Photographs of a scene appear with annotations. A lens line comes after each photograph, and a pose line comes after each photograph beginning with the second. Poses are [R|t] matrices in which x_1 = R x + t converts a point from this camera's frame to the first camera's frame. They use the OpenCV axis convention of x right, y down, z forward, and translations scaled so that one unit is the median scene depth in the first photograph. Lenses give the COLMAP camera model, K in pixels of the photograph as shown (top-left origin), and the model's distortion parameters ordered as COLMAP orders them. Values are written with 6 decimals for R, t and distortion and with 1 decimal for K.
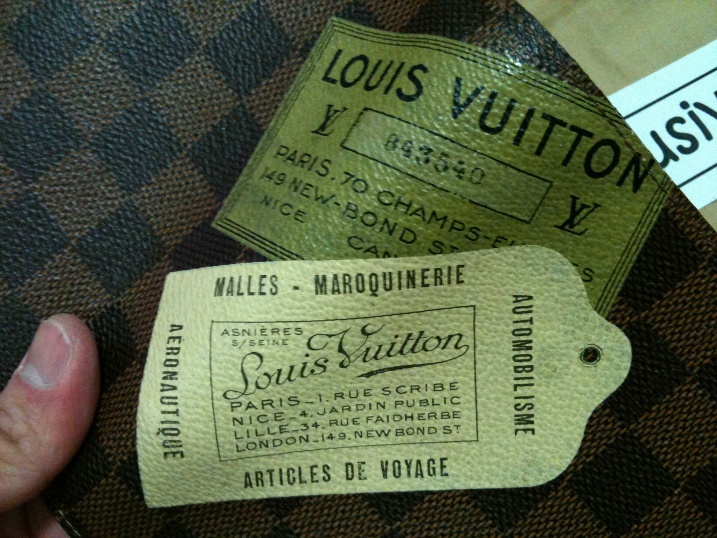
lens RADIAL K [[770.8, 0, 358.5], [0, 770.8, 269.0], [0, 0, 1]] dist [0.015973, 0.009831]
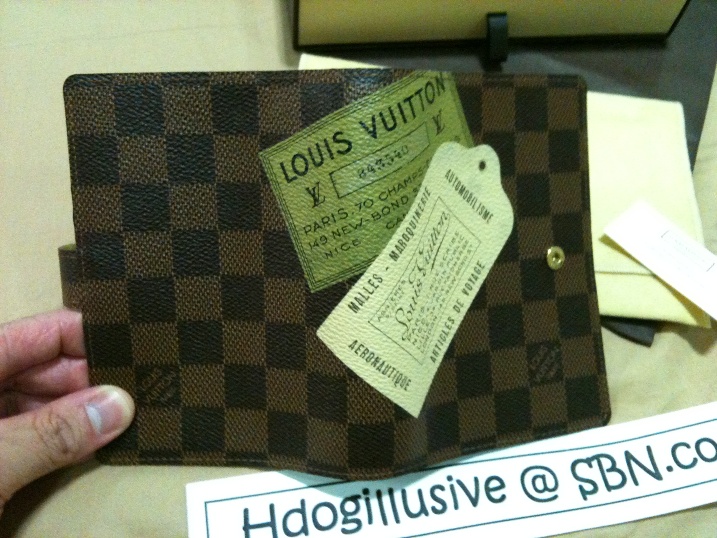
lens RADIAL K [[770.8, 0, 358.5], [0, 770.8, 269.0], [0, 0, 1]] dist [0.015973, 0.009831]
pose [[0.497929, -0.804477, 0.323857, -0.670771], [0.722722, 0.591345, 0.357748, -0.638472], [-0.479311, 0.055926, 0.875861, -0.498162]]
